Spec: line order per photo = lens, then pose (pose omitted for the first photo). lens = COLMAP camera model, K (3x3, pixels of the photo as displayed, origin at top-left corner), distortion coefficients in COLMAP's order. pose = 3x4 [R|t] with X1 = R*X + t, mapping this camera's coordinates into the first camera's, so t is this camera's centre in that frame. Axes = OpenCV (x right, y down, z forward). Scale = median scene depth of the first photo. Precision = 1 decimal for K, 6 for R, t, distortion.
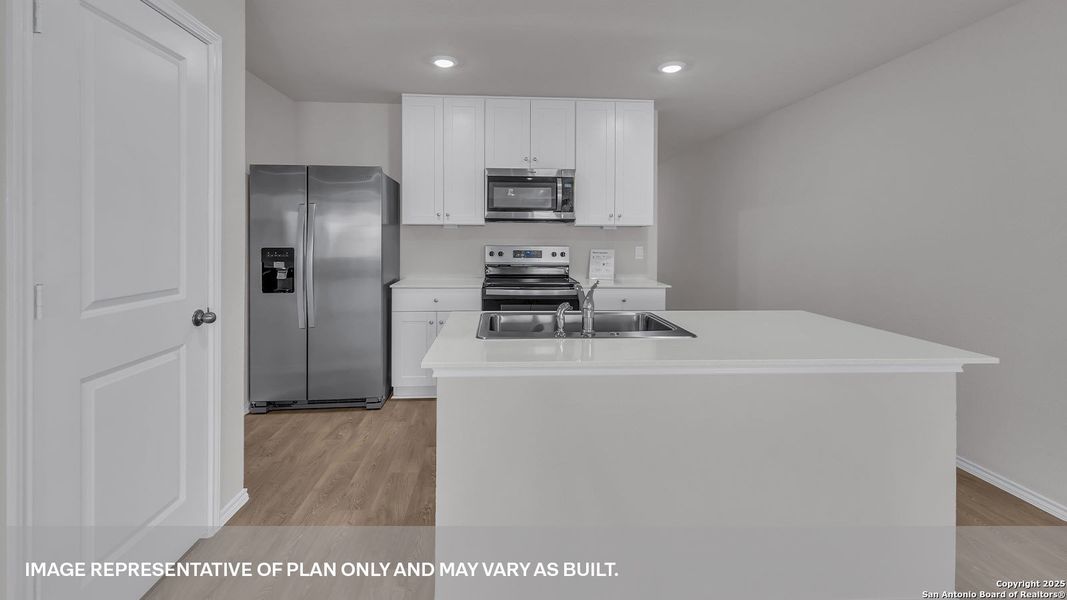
lens RADIAL K [[458.2, 0, 525.5], [0, 458.2, 239.1], [0, 0, 1]] dist [0.007820, 0.000062]
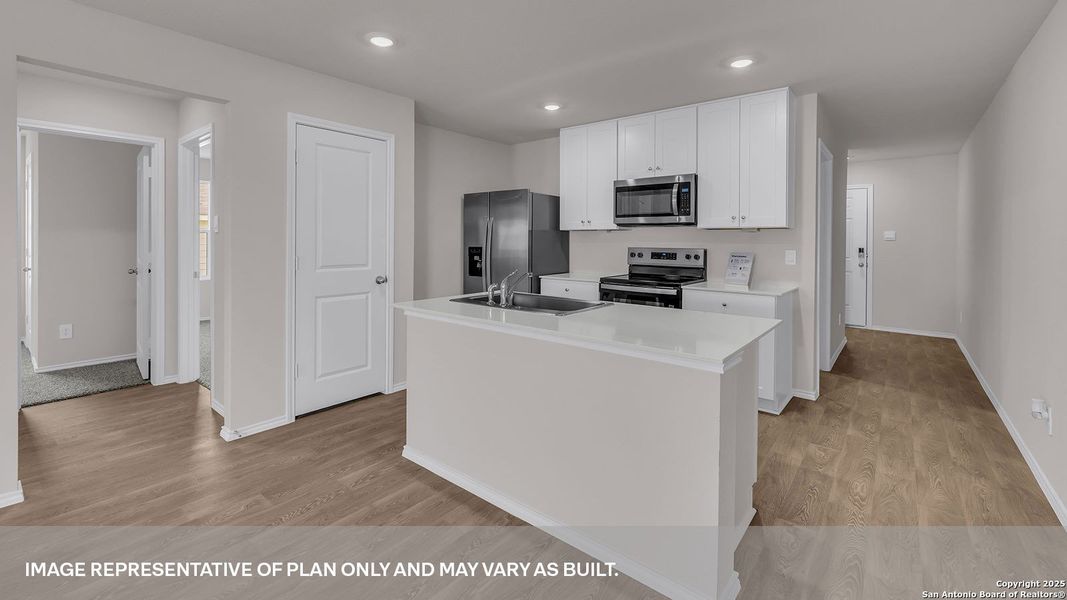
lens RADIAL K [[458.2, 0, 525.5], [0, 458.2, 239.1], [0, 0, 1]] dist [0.007820, 0.000062]
pose [[0.726459, -0.001794, -0.687208, 0.545777], [-0.004840, 0.999958, -0.007727, 0.003547], [0.687193, 0.008939, 0.726420, -0.002238]]
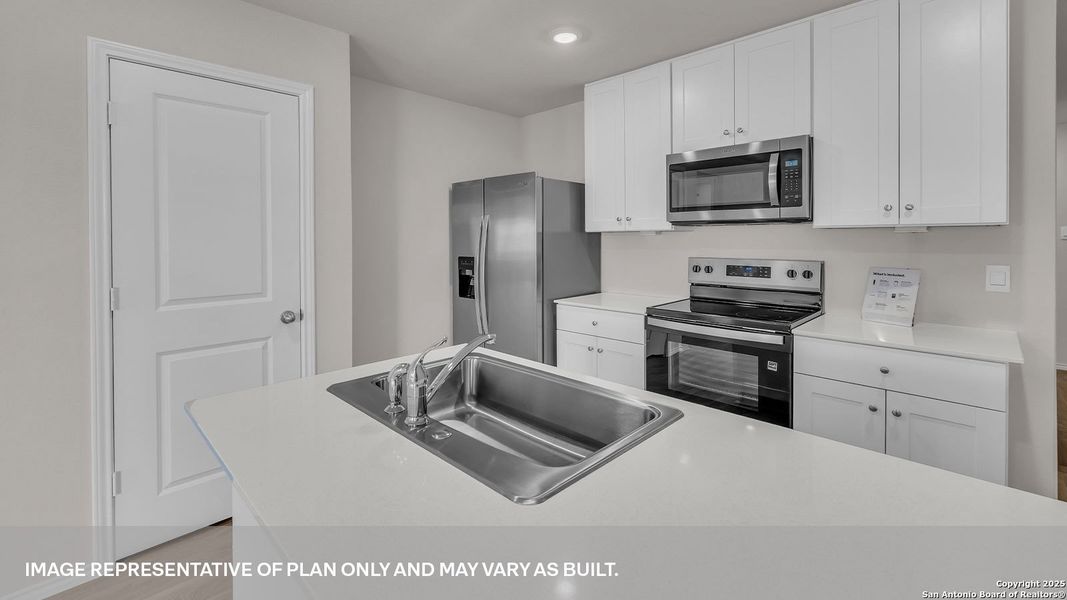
lens RADIAL K [[458.2, 0, 525.5], [0, 458.2, 239.1], [0, 0, 1]] dist [0.007820, 0.000062]
pose [[0.660049, -0.006494, -0.751194, 0.320311], [0.005865, 0.999977, -0.003492, -0.015613], [0.751199, -0.002101, 0.660072, 0.327616]]
